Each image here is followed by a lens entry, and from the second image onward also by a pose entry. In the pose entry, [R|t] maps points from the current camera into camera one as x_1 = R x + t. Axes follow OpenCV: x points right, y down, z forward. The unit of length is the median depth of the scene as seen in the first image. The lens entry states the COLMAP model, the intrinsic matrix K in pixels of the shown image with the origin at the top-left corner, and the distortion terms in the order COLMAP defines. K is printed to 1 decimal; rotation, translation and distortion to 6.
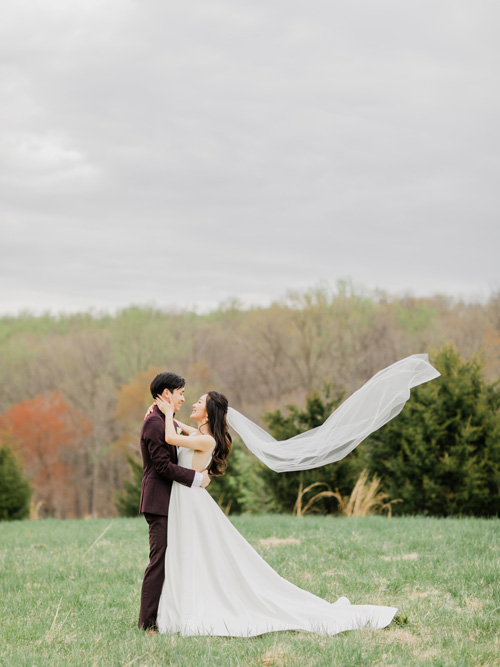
lens RADIAL K [[1617.3, 0, 248.5], [0, 1617.3, 333.4], [0, 0, 1]] dist [-0.006785, 0.000000]
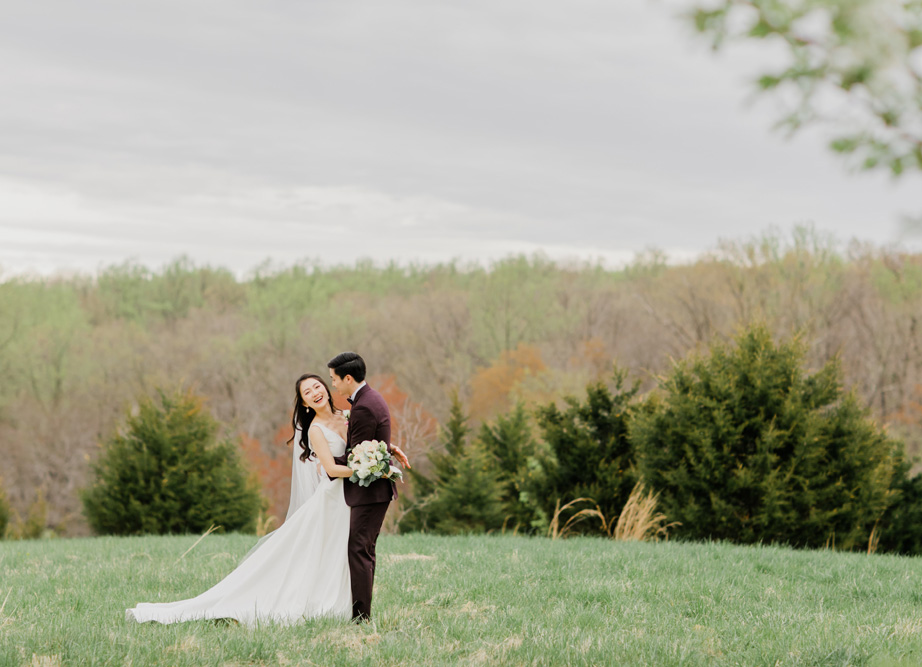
lens RADIAL K [[2314.2, 0, 462.5], [0, 2314.2, 334.7], [0, 0, 1]] dist [-0.096615, 0.000000]
pose [[0.995273, 0.024228, -0.094051, 0.087969], [-0.022680, 0.999590, 0.017487, -0.002867], [0.094436, -0.015271, 0.995414, -0.095527]]
